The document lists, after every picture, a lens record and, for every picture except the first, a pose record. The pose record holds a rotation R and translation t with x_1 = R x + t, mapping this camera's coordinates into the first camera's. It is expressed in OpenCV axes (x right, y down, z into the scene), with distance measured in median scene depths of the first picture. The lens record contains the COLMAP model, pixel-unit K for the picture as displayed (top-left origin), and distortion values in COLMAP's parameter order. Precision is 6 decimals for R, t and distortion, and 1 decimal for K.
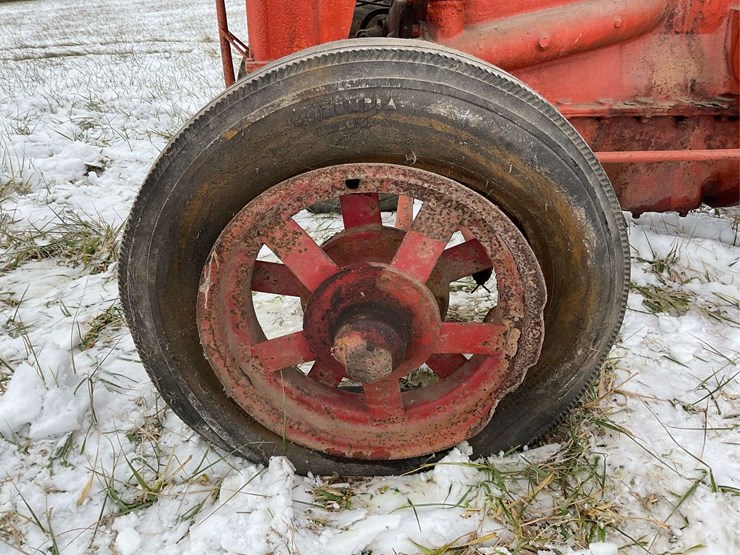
lens RADIAL K [[608.9, 0, 367.4], [0, 608.9, 277.5], [0, 0, 1]] dist [0.072399, -0.131320]
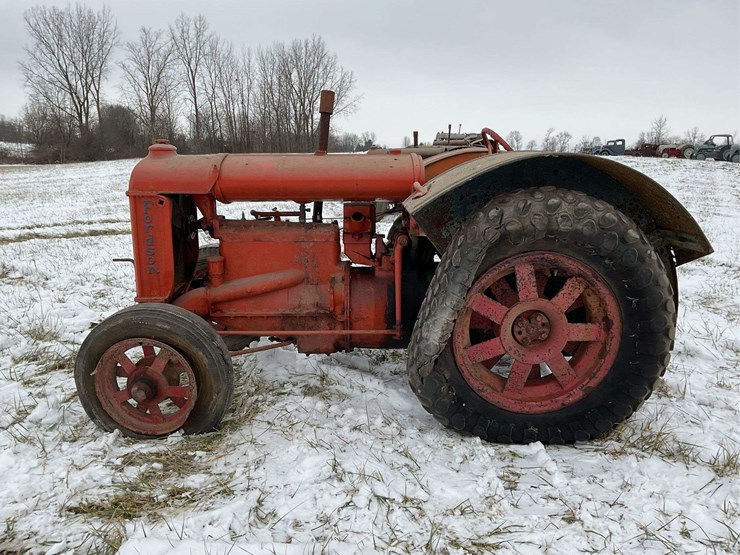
lens RADIAL K [[608.9, 0, 365.4], [0, 608.9, 274.4], [0, 0, 1]] dist [0.072399, -0.131320]
pose [[0.998375, 0.017885, -0.054103, 1.288312], [-0.029807, 0.973123, -0.228348, 0.203254], [0.048565, 0.229589, 0.972075, -2.192979]]
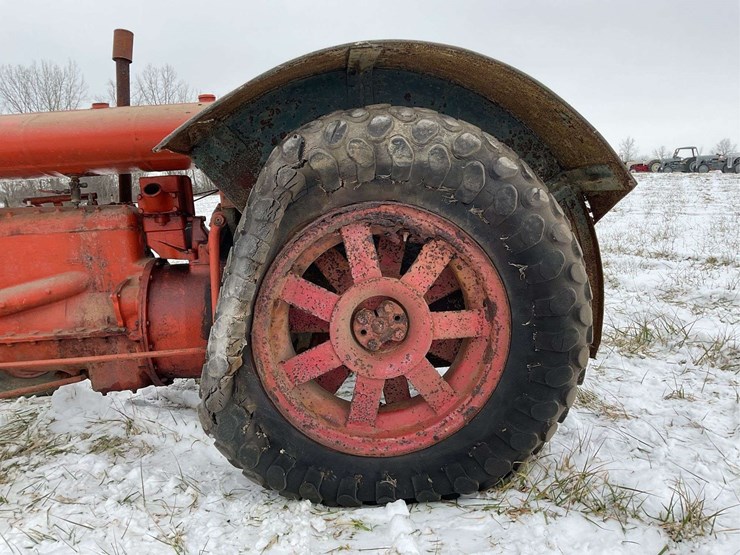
lens RADIAL K [[608.9, 0, 366.8], [0, 608.9, 273.9], [0, 0, 1]] dist [0.072399, -0.131320]
pose [[0.998310, -0.051937, -0.026070, 1.988570], [0.042273, 0.956860, -0.287457, 0.156439], [0.039875, 0.285869, 0.957439, -1.066366]]
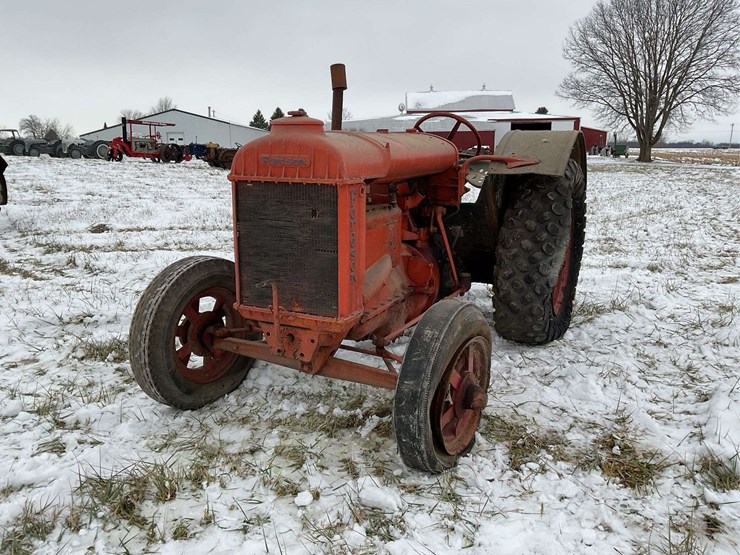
lens RADIAL K [[608.9, 0, 367.6], [0, 608.9, 274.4], [0, 0, 1]] dist [0.072399, -0.131320]
pose [[0.497663, -0.178276, 0.848851, -2.443408], [0.365948, 0.930439, -0.019136, -0.533113], [-0.786393, 0.320158, 0.528285, -0.321084]]
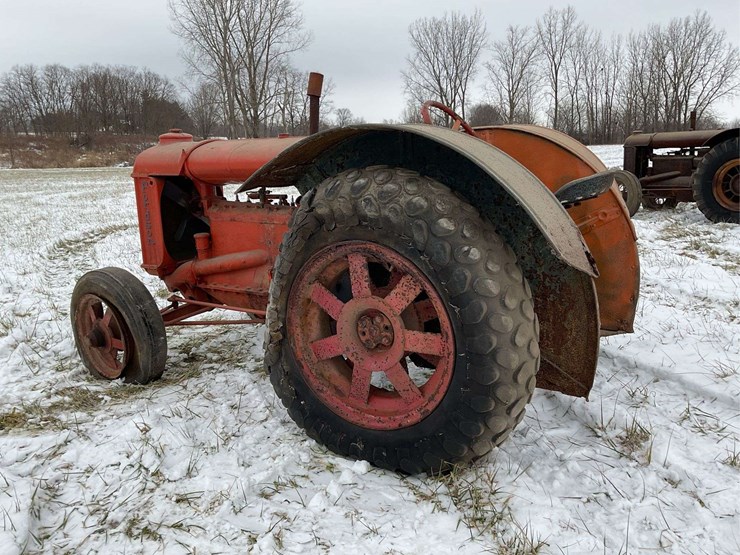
lens RADIAL K [[608.9, 0, 366.7], [0, 608.9, 274.3], [0, 0, 1]] dist [0.072399, -0.131320]
pose [[0.812053, 0.102618, -0.574490, 3.461012], [-0.226016, 0.962895, -0.147481, -0.100508], [0.538039, 0.249607, 0.805115, -1.300882]]
